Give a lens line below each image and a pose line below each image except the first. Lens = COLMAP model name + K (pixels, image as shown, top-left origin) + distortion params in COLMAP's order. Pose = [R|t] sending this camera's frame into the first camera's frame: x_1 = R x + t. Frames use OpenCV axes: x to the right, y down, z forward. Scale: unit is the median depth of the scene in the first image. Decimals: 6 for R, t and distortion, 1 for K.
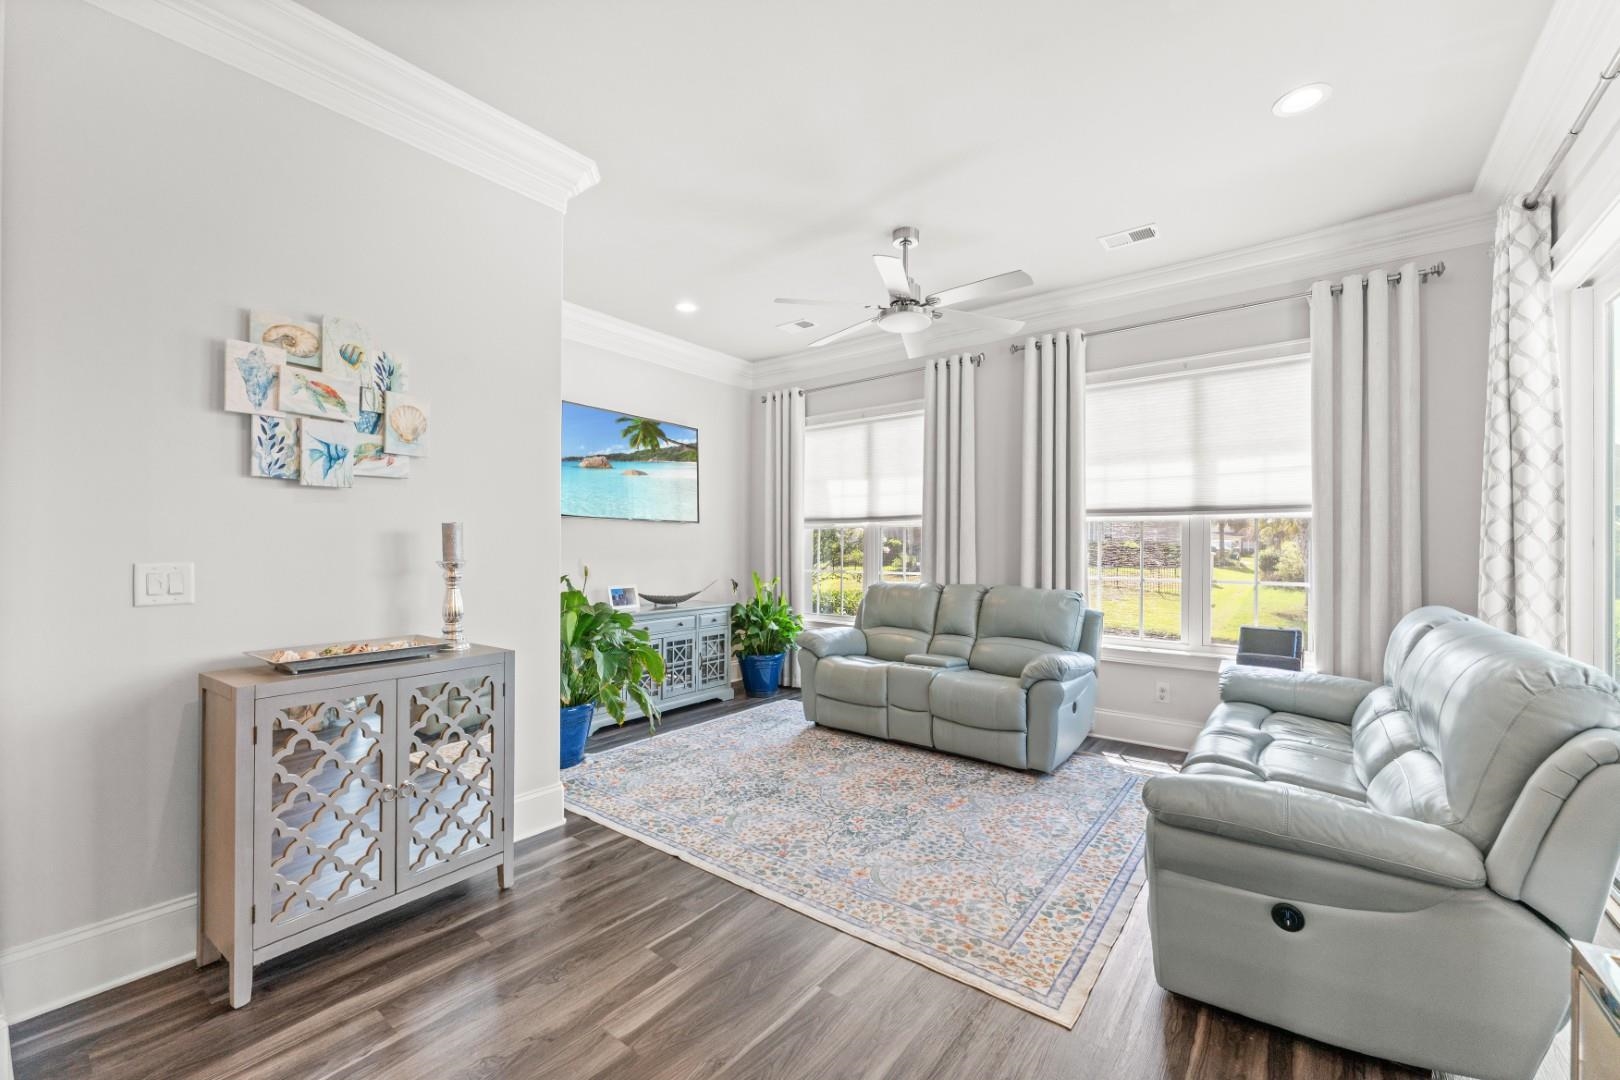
lens RADIAL K [[653.0, 0, 807.5], [0, 653.0, 545.0], [0, 0, 1]] dist [0.000018, 0.000120]
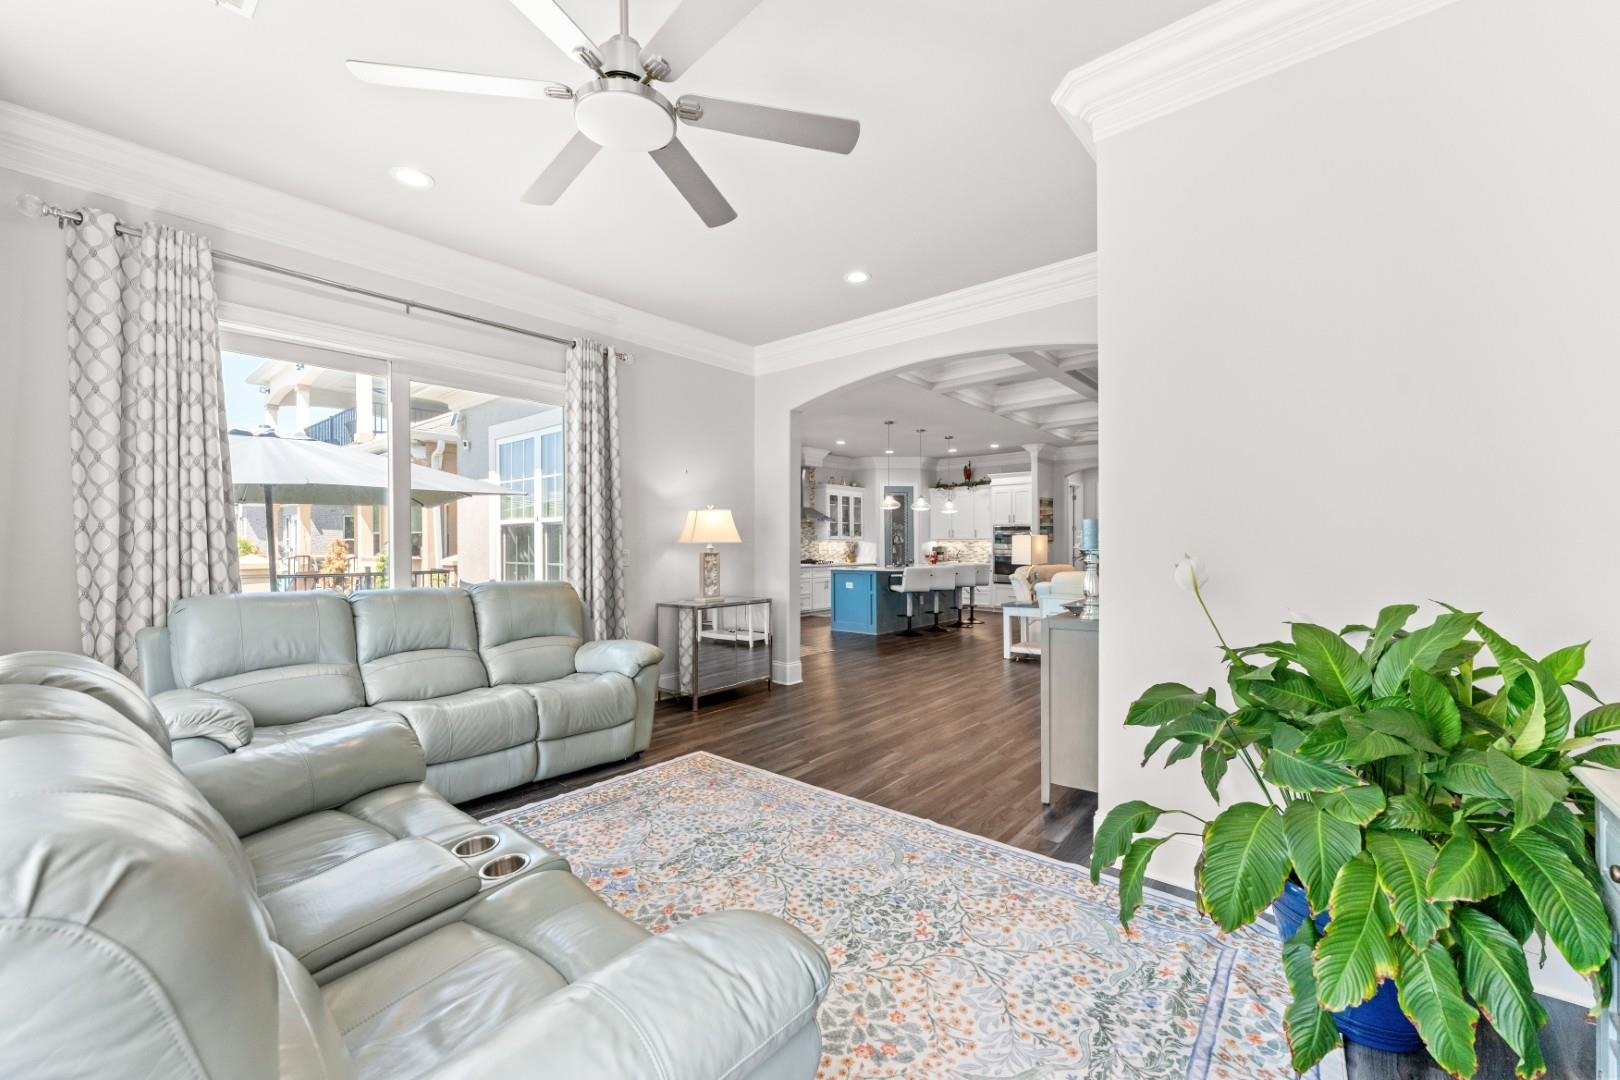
lens RADIAL K [[653.0, 0, 809.3], [0, 653.0, 540.8], [0, 0, 1]] dist [0.000018, 0.000120]
pose [[-0.999474, 0.002627, 0.032313, -0.035547], [0.002431, 0.999978, -0.006107, 0.016727], [-0.032329, -0.006025, -0.999459, 2.192577]]
